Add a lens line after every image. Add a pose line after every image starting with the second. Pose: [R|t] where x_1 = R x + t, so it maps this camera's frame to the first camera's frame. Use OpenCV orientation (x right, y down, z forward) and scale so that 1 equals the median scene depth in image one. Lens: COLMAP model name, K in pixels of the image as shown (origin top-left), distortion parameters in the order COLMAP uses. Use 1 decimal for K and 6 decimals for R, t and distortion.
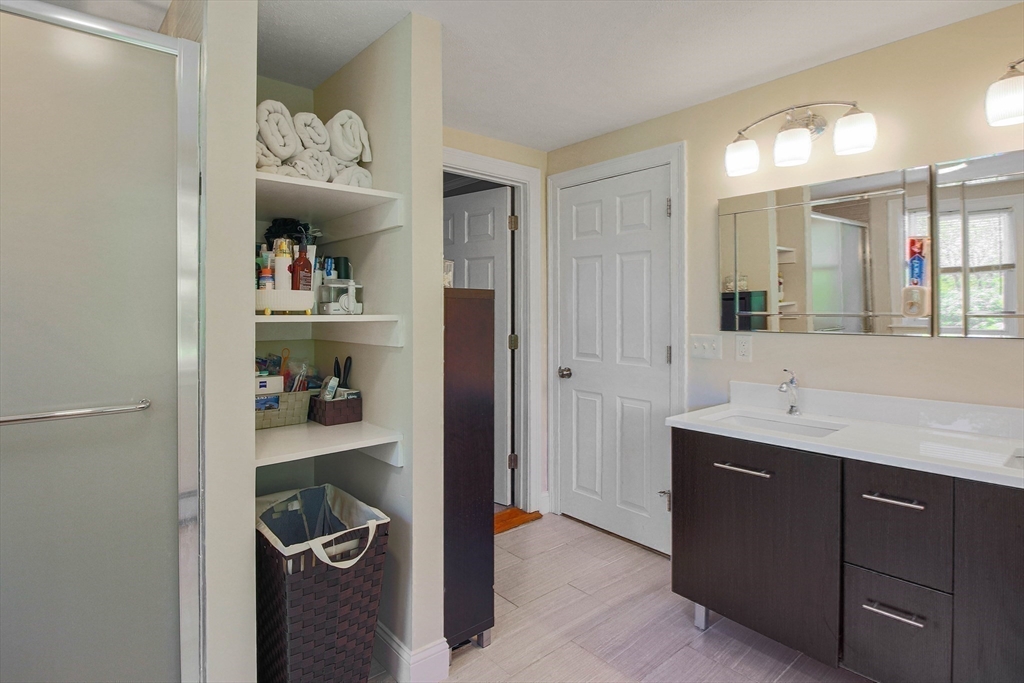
lens RADIAL K [[530.5, 0, 509.4], [0, 530.5, 311.9], [0, 0, 1]] dist [0.003216, -0.016059]
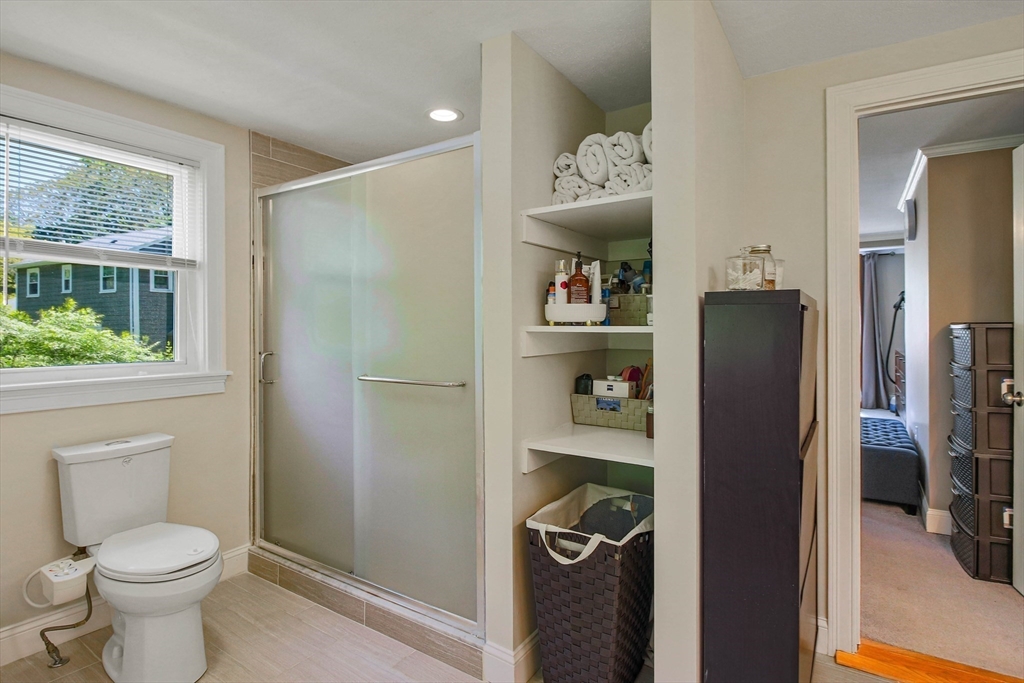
lens RADIAL K [[527.3, 0, 507.3], [0, 527.3, 328.5], [0, 0, 1]] dist [0.001680, -0.017462]
pose [[0.272961, 0.007421, -0.961997, 0.603959], [0.003662, 0.999955, 0.008753, 0.001437], [0.962018, -0.005912, 0.272921, 0.541432]]
